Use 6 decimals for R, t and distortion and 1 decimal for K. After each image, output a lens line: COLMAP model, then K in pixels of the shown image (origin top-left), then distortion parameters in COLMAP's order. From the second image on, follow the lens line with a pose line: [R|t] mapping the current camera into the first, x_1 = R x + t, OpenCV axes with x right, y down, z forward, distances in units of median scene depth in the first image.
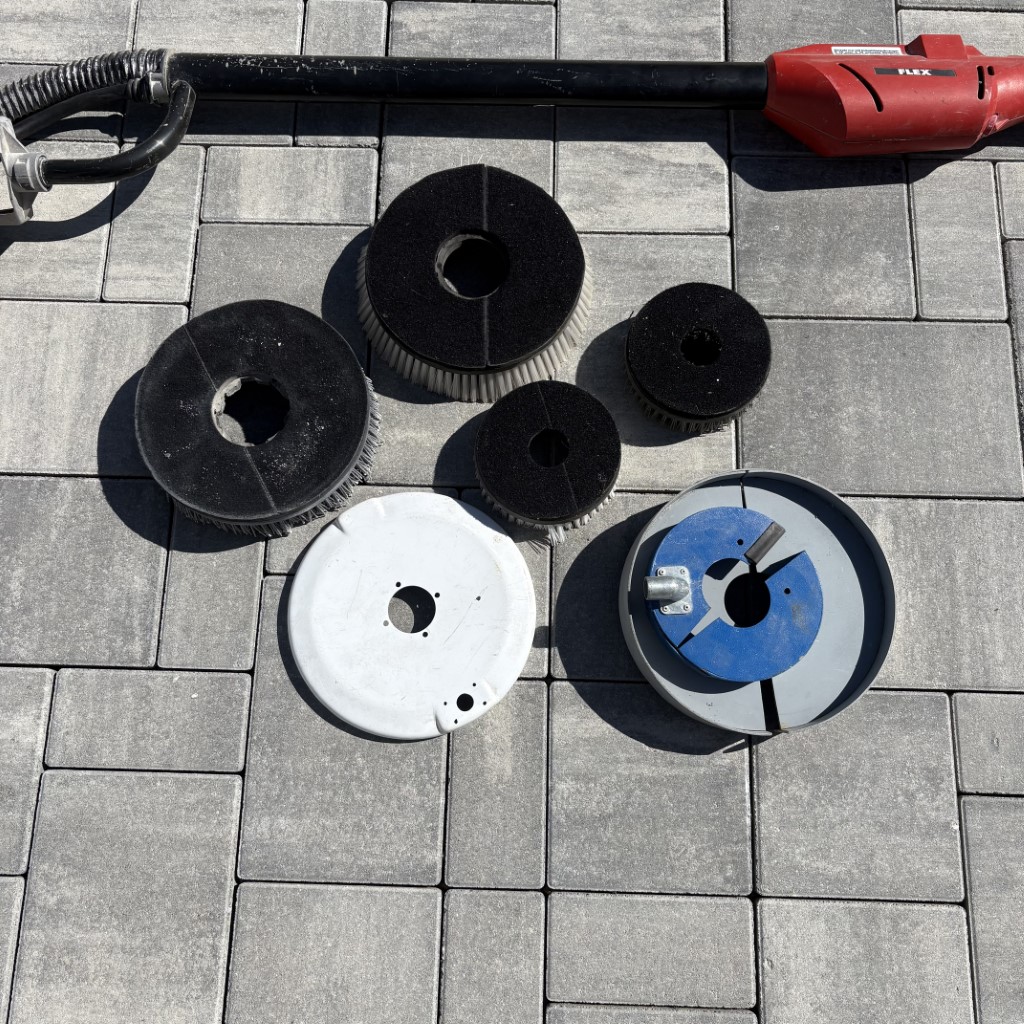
lens RADIAL K [[1029.6, 0, 507.7], [0, 1029.6, 520.3], [0, 0, 1]] dist [0.008322, 0.020844]
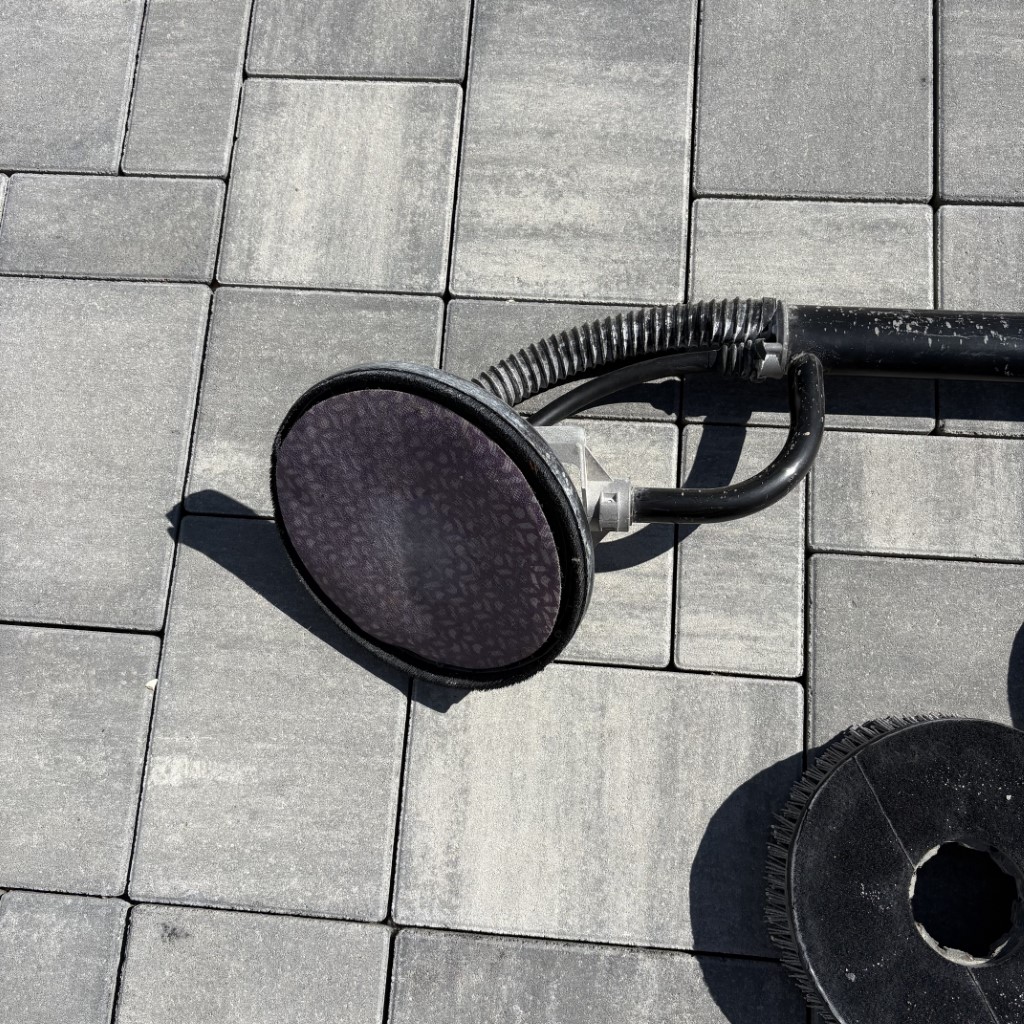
lens RADIAL K [[1011.7, 0, 512.5], [0, 1011.7, 525.7], [0, 0, 1]] dist [0.092147, -0.236911]
pose [[0.997758, 0.031647, -0.058976, -0.482059], [-0.029675, 0.998980, 0.034025, -0.341137], [0.059993, -0.032199, 0.997679, 0.328467]]
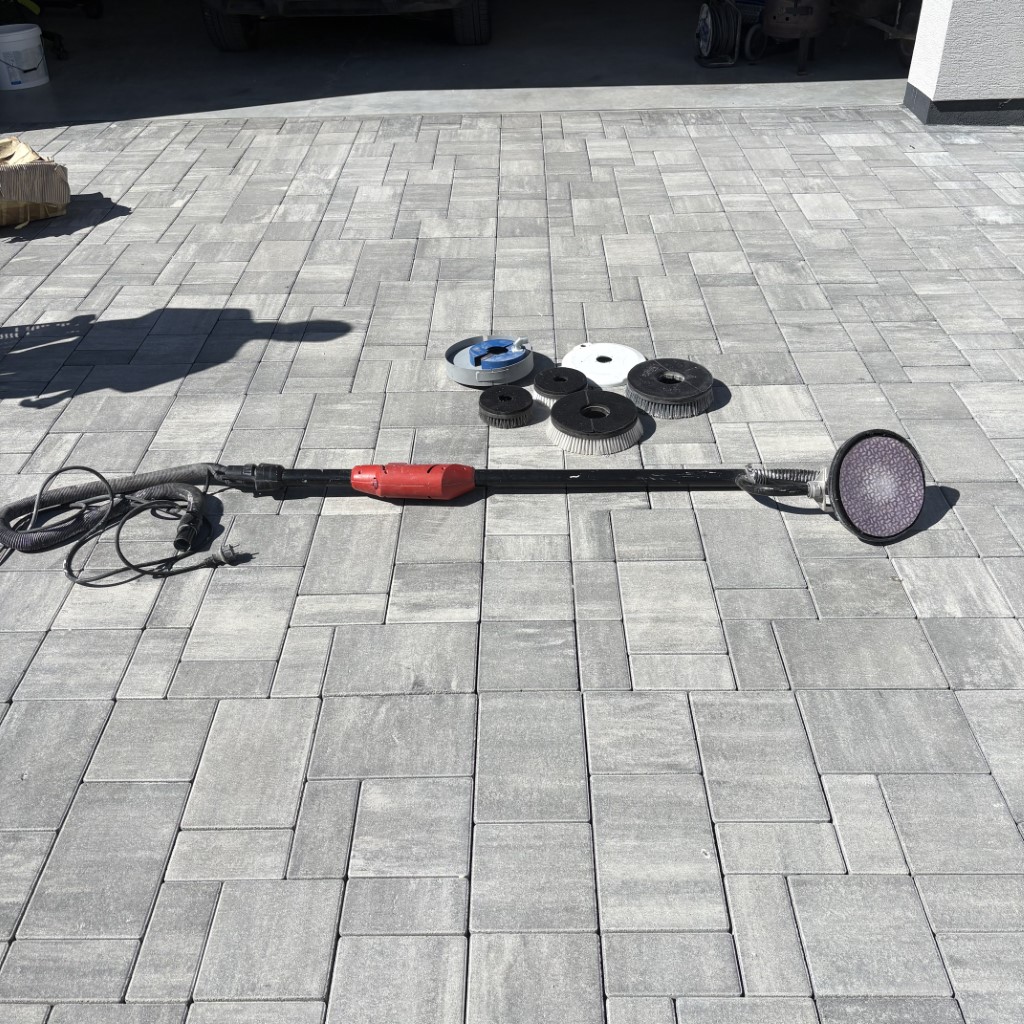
lens RADIAL K [[1029.6, 0, 507.7], [0, 1029.6, 520.3], [0, 0, 1]] dist [0.008322, 0.020844]
pose [[-0.999470, 0.032427, 0.002830, 0.179473], [-0.009159, -0.363601, 0.931510, -2.671629], [0.031235, 0.930990, 0.363706, 0.322858]]
